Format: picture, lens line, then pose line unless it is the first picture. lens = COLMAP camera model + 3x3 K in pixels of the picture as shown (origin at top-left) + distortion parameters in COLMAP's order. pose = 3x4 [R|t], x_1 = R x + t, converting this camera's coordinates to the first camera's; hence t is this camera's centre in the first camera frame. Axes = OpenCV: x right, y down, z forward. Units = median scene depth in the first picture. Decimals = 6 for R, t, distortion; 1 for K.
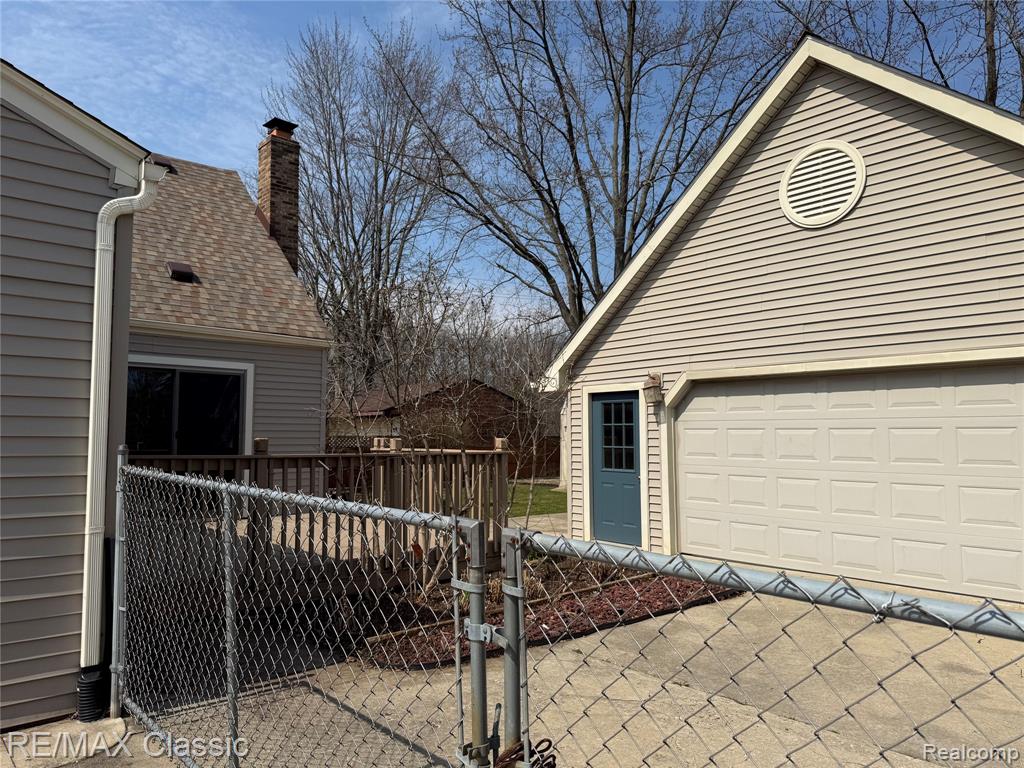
lens RADIAL K [[725.1, 0, 509.5], [0, 725.1, 382.5], [0, 0, 1]] dist [0.084797, -0.100424]
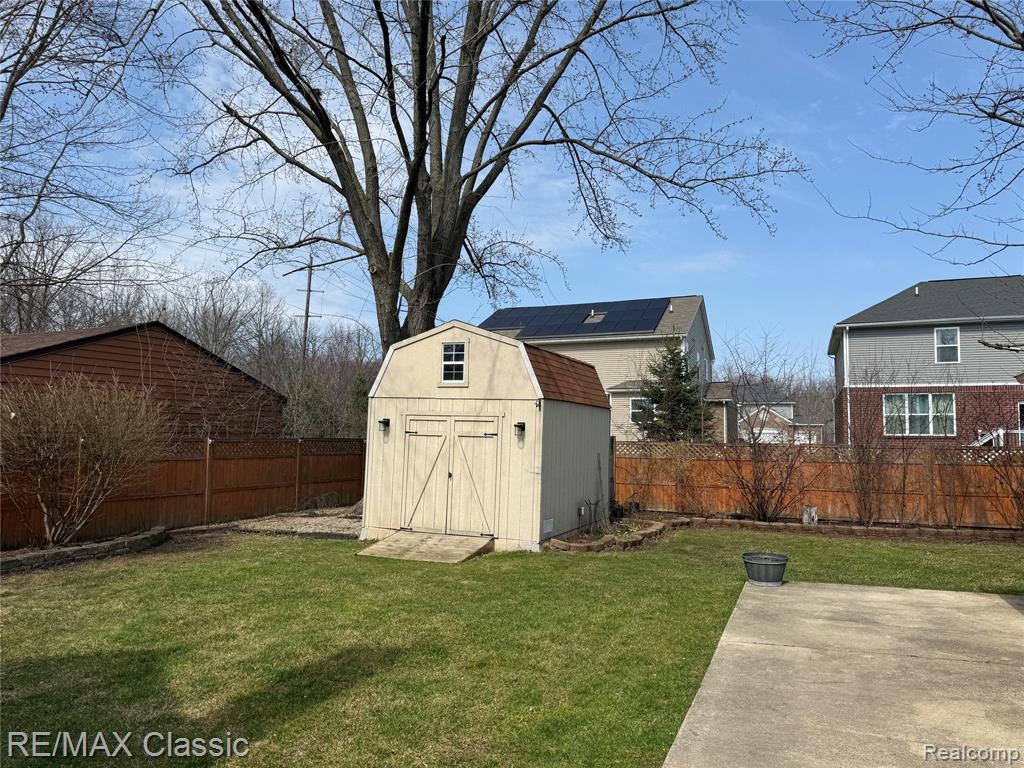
lens RADIAL K [[725.1, 0, 509.5], [0, 725.1, 382.5], [0, 0, 1]] dist [0.084797, -0.100424]
pose [[0.909913, 0.041755, 0.412693, -0.065502], [-0.040986, 0.999102, -0.010719, 0.045506], [-0.412770, -0.007161, 0.910807, 0.743046]]
